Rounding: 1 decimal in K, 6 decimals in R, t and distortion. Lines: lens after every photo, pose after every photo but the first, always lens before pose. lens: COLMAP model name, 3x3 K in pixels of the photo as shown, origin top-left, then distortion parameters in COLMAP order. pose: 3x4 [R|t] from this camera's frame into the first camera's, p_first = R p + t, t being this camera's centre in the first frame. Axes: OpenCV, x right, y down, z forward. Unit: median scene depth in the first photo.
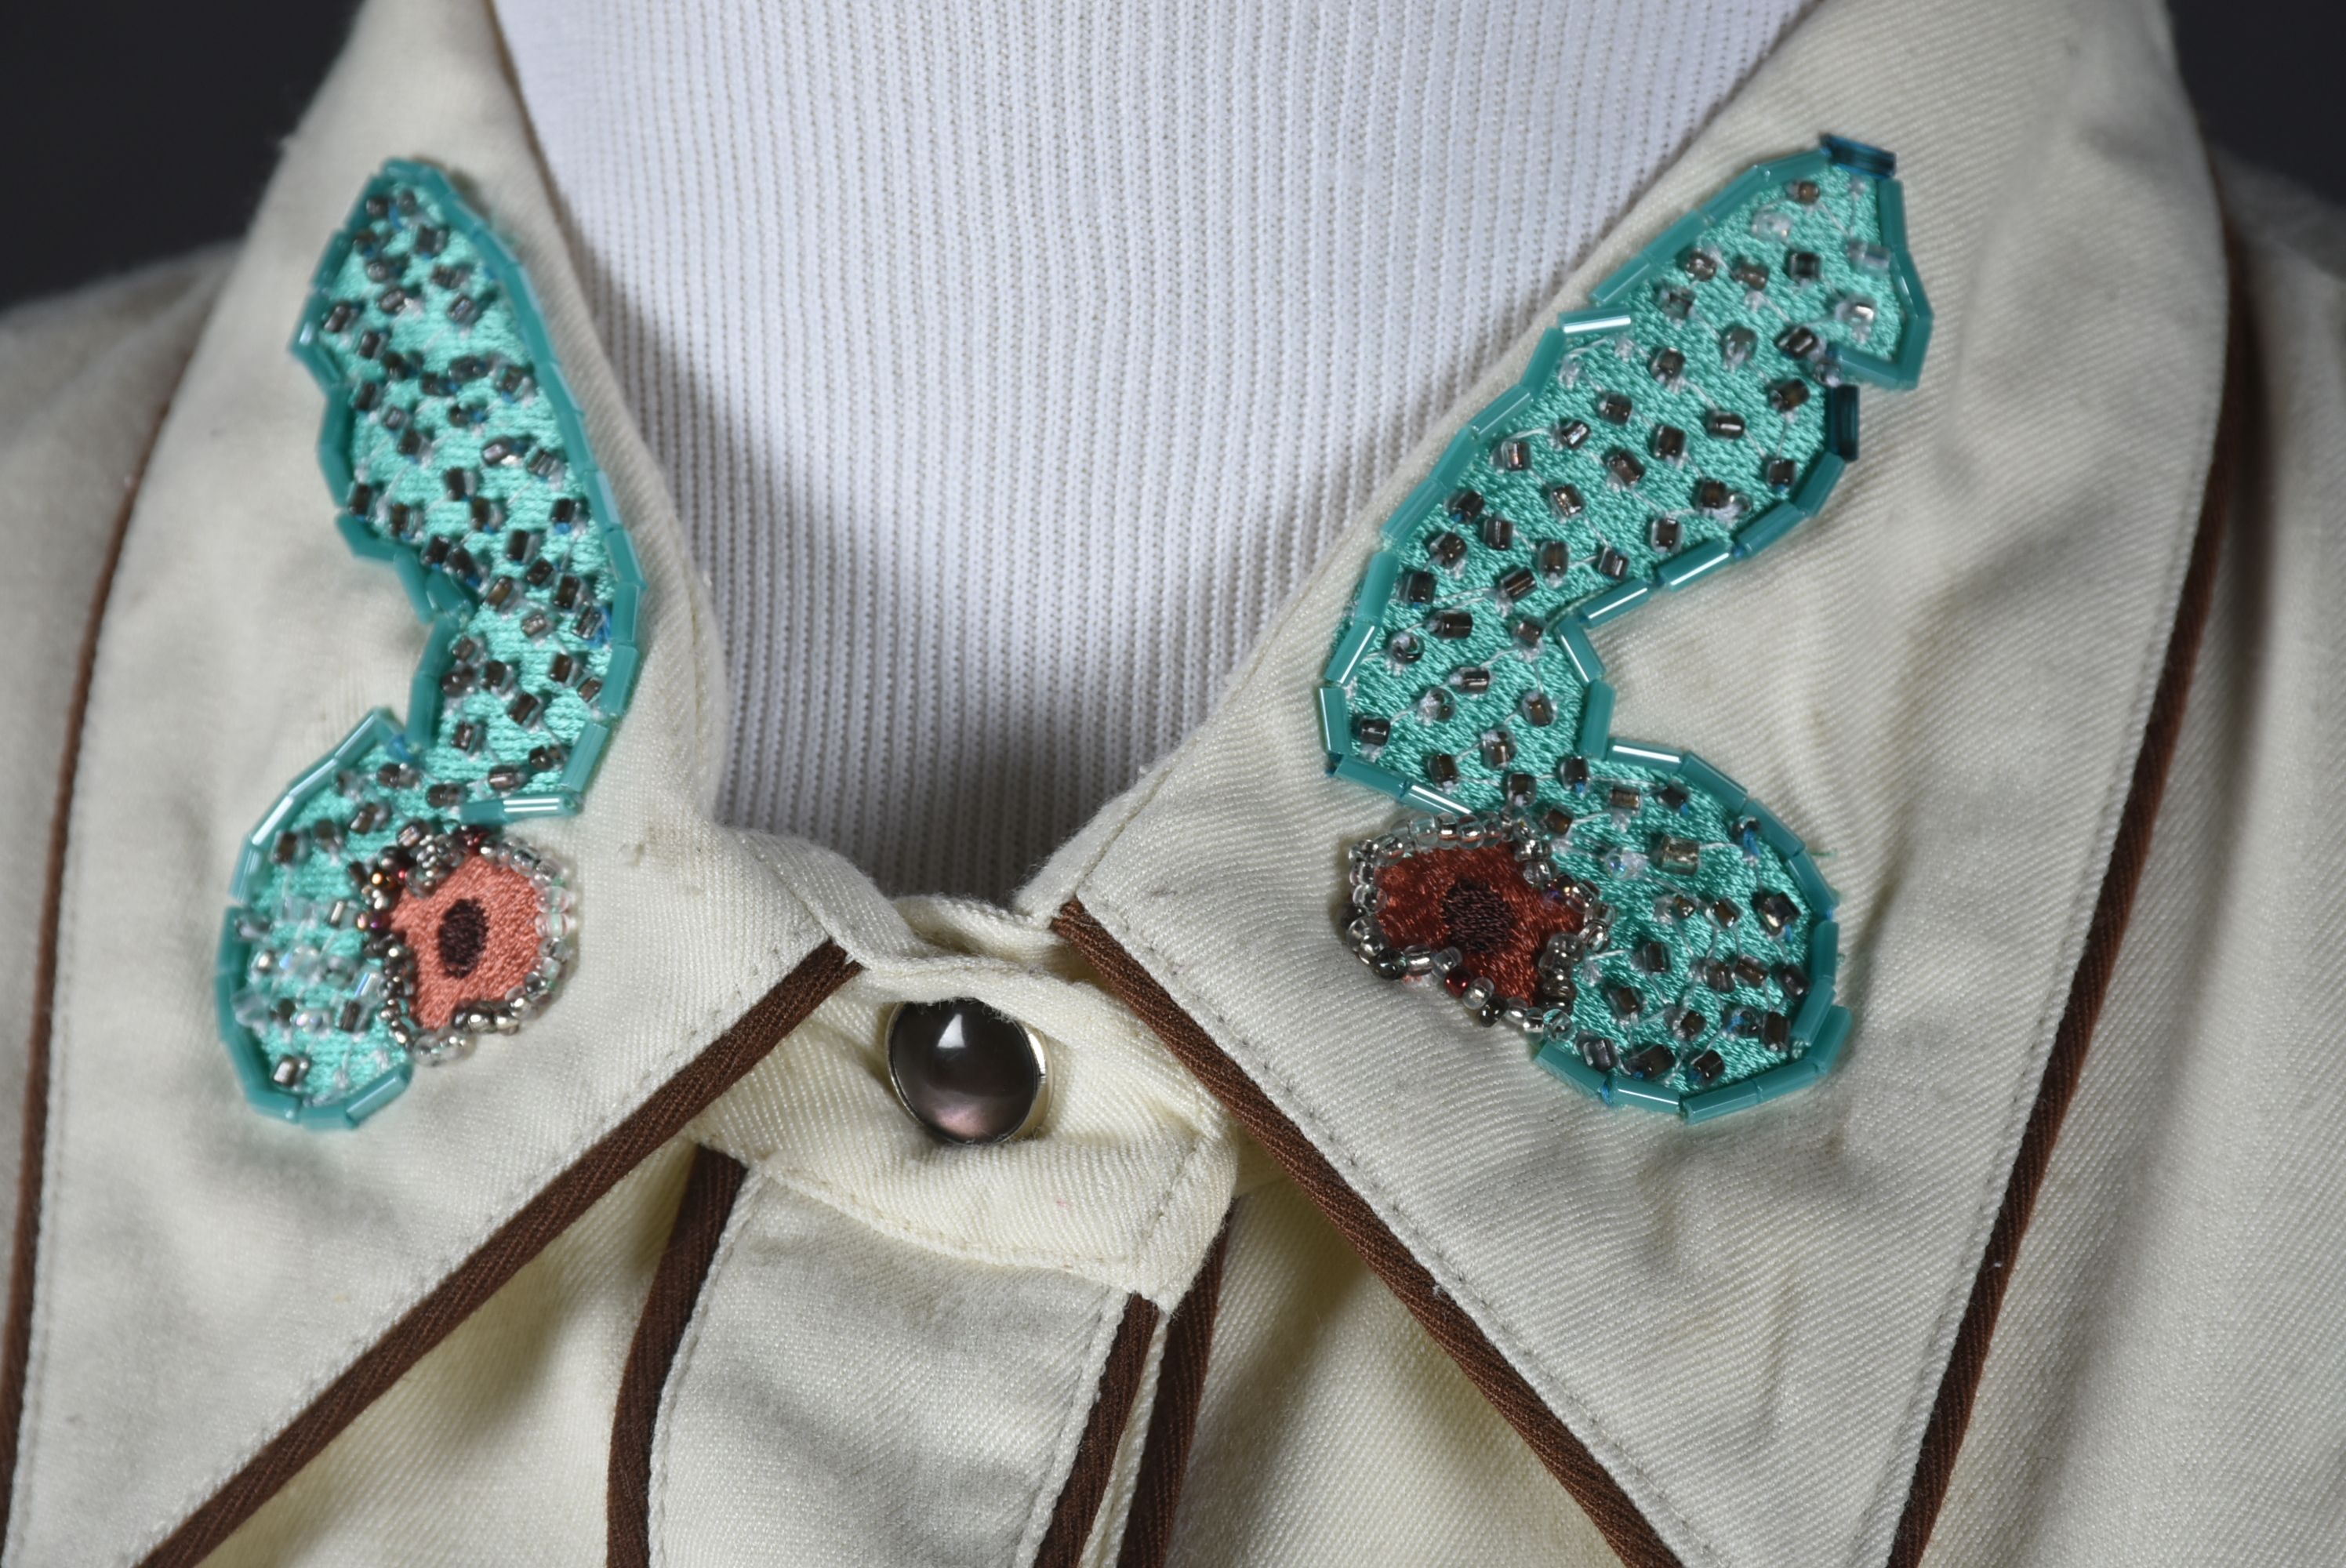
lens RADIAL K [[11074.7, 0, 1173.0], [0, 11074.7, 784.0], [0, 0, 1]] dist [-0.050078, 2.275756]
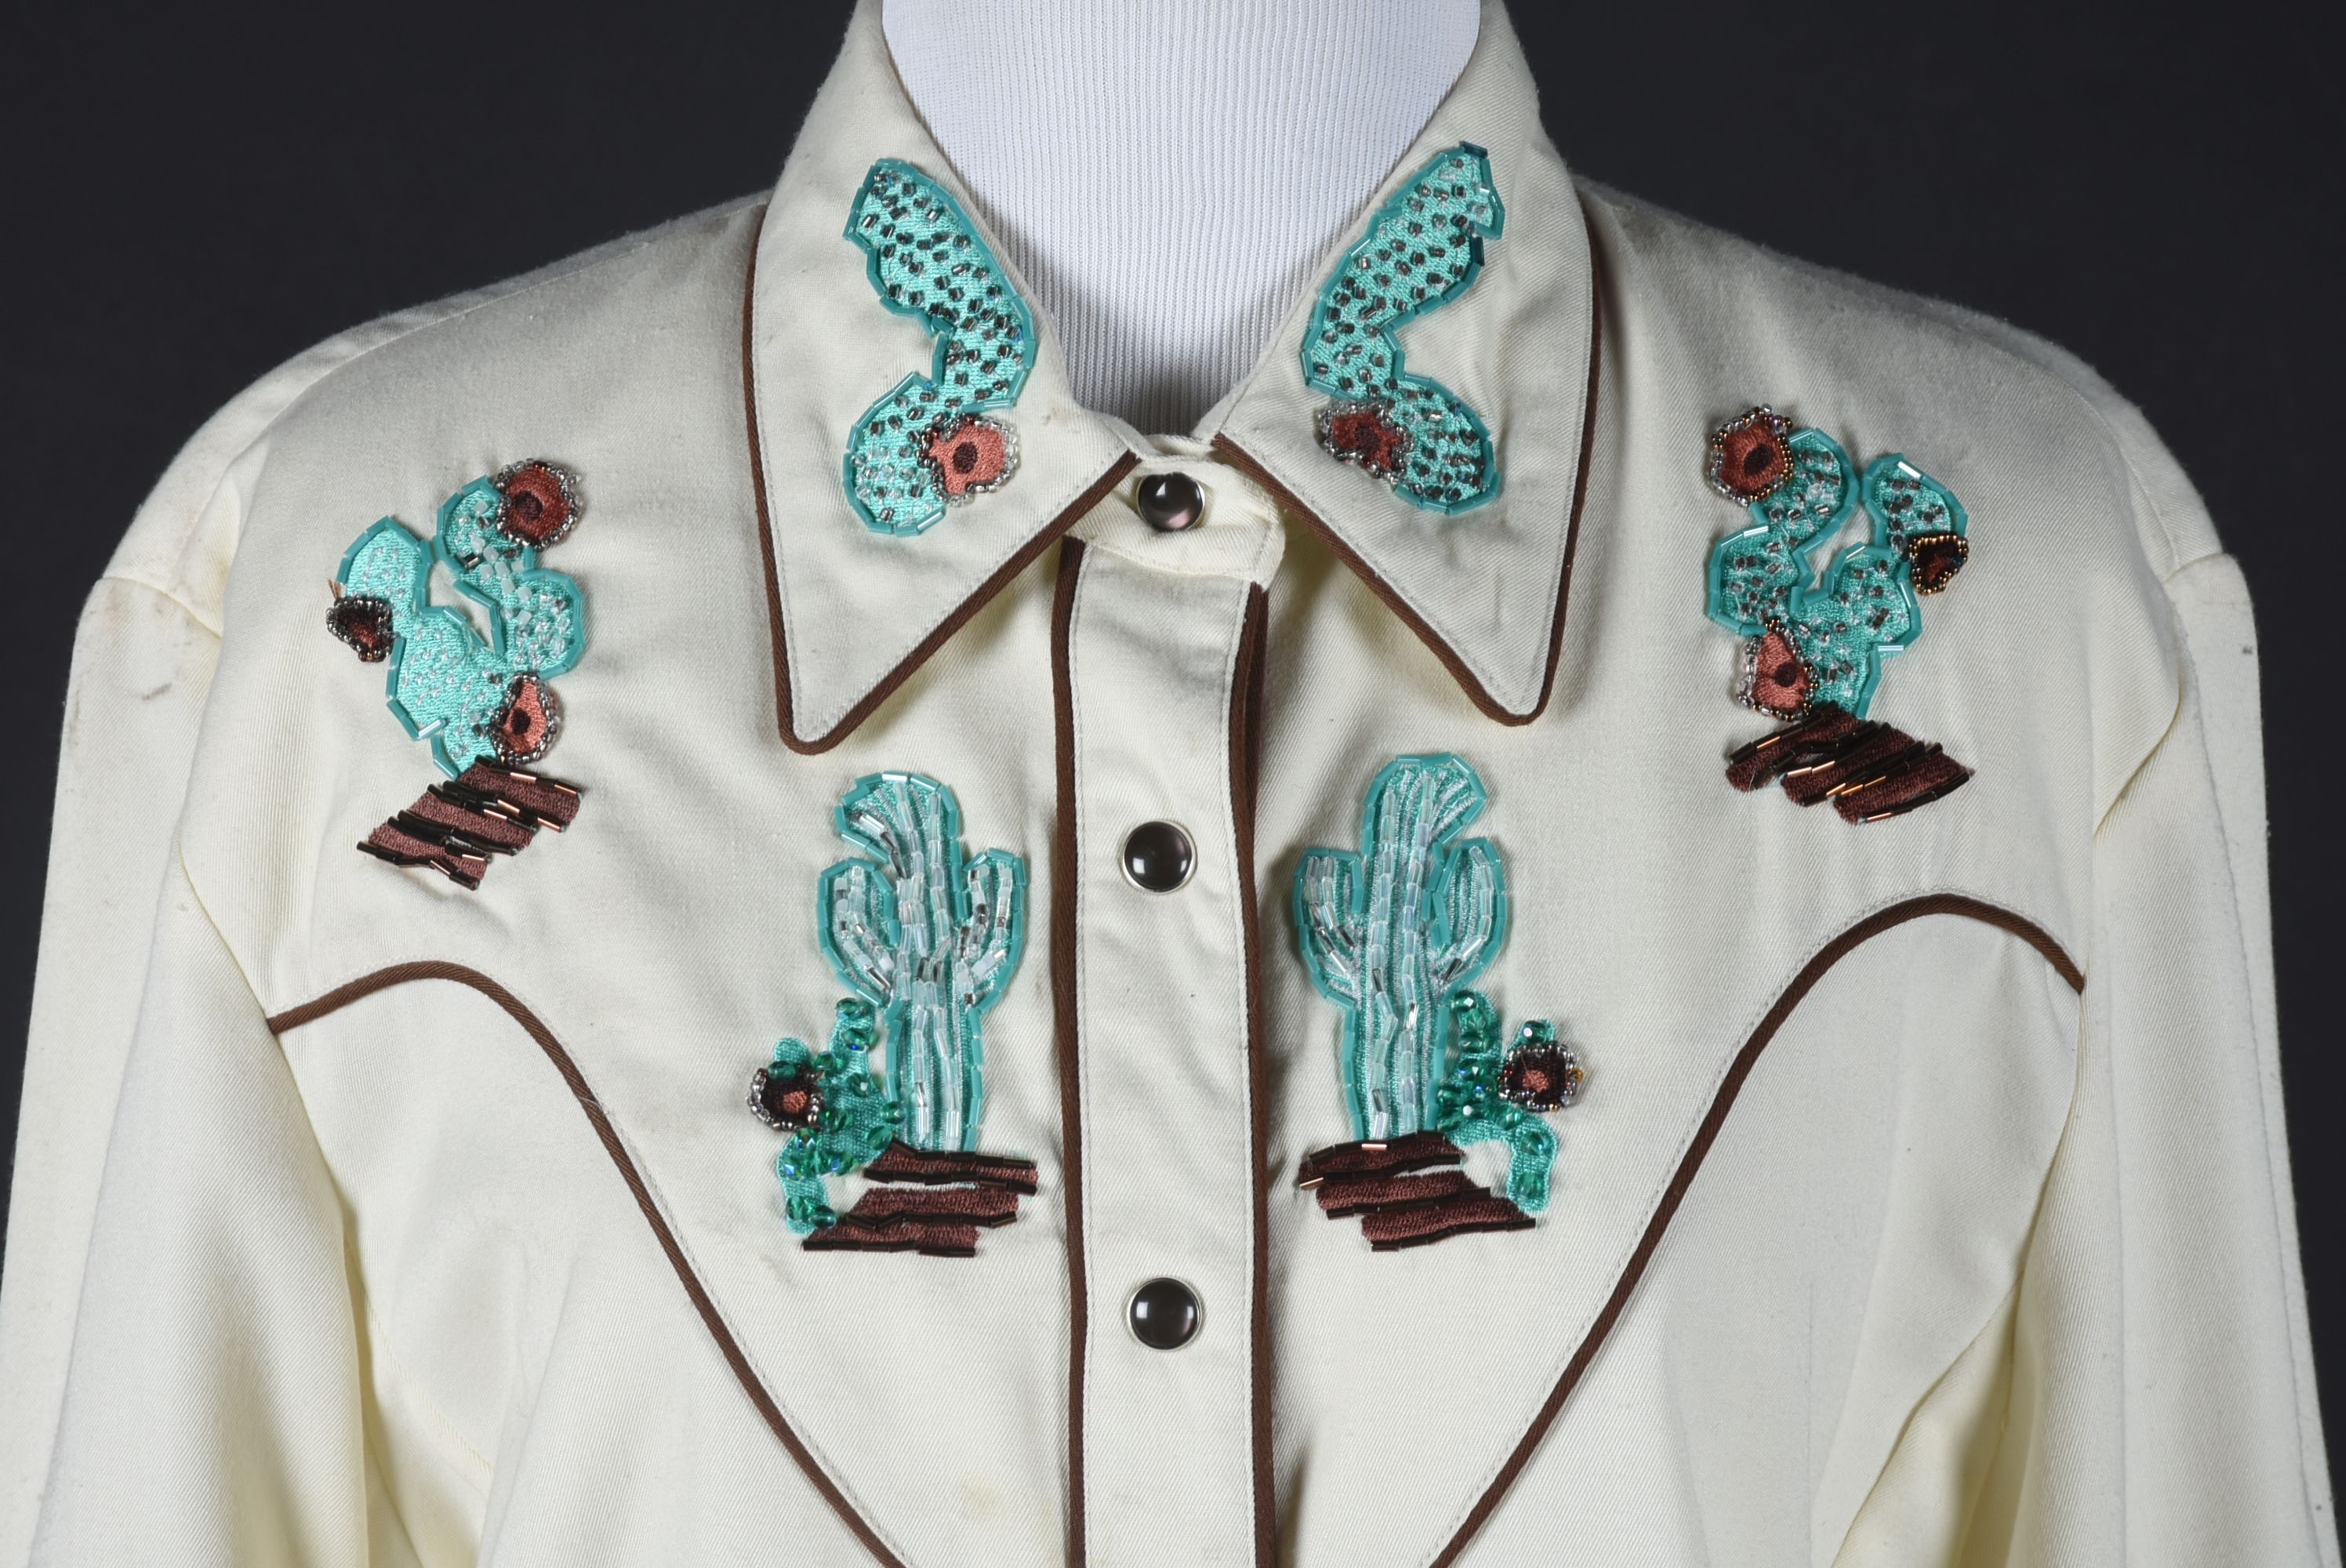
lens RADIAL K [[8633.6, 0, 1173.0], [0, 8633.6, 784.0], [0, 0, 1]] dist [-0.080772, -0.218594]
pose [[0.964818, -0.023115, 0.261900, -0.541682], [0.028782, 0.999427, -0.017823, 0.126135], [-0.261338, 0.024734, 0.964930, -0.928954]]
